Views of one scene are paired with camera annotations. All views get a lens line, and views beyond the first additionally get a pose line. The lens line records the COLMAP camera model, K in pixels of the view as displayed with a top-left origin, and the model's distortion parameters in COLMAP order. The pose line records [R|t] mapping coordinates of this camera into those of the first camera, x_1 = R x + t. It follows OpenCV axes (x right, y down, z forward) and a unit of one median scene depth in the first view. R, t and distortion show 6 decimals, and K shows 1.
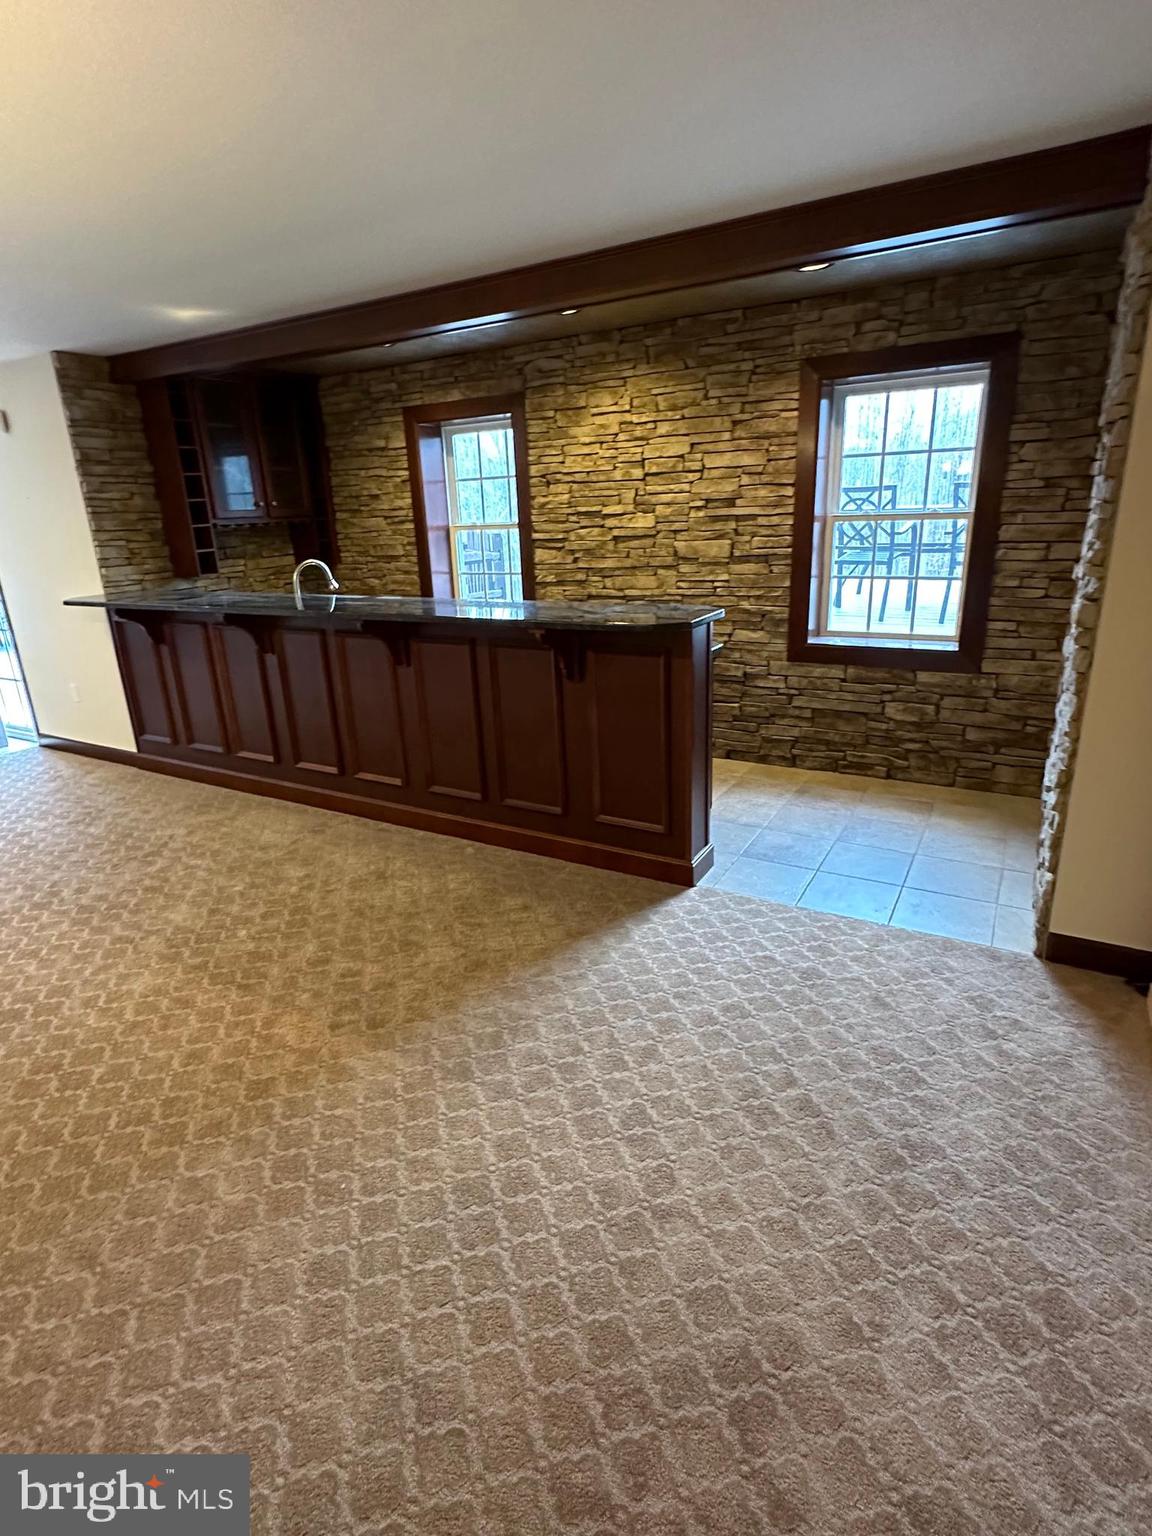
lens RADIAL K [[807.9, 0, 576.0], [0, 807.9, 768.0], [0, 0, 1]] dist [-0.000579, -0.000324]
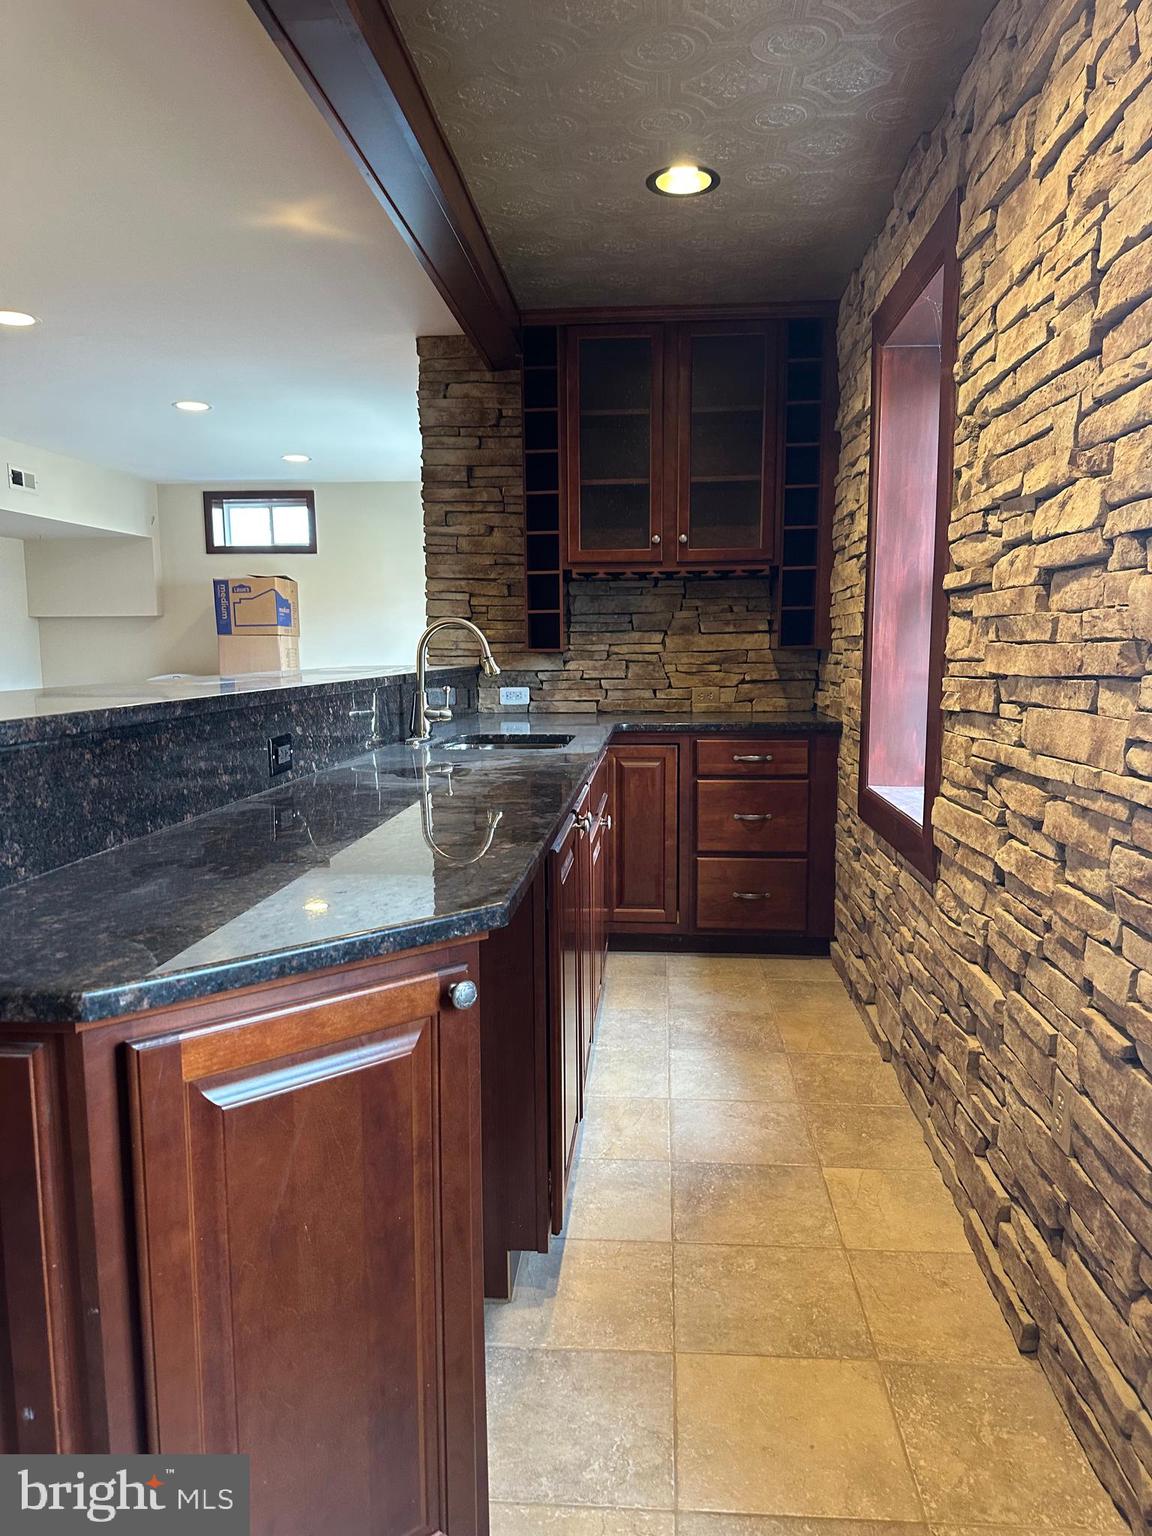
lens RADIAL K [[1073.3, 0, 576.0], [0, 1073.3, 768.0], [0, 0, 1]] dist [0.083644, 0.000235]
pose [[0.449959, 0.140455, -0.881935, 0.316059], [-0.288558, 0.957448, 0.005259, -0.171579], [0.845145, 0.252123, 0.471342, 0.686094]]
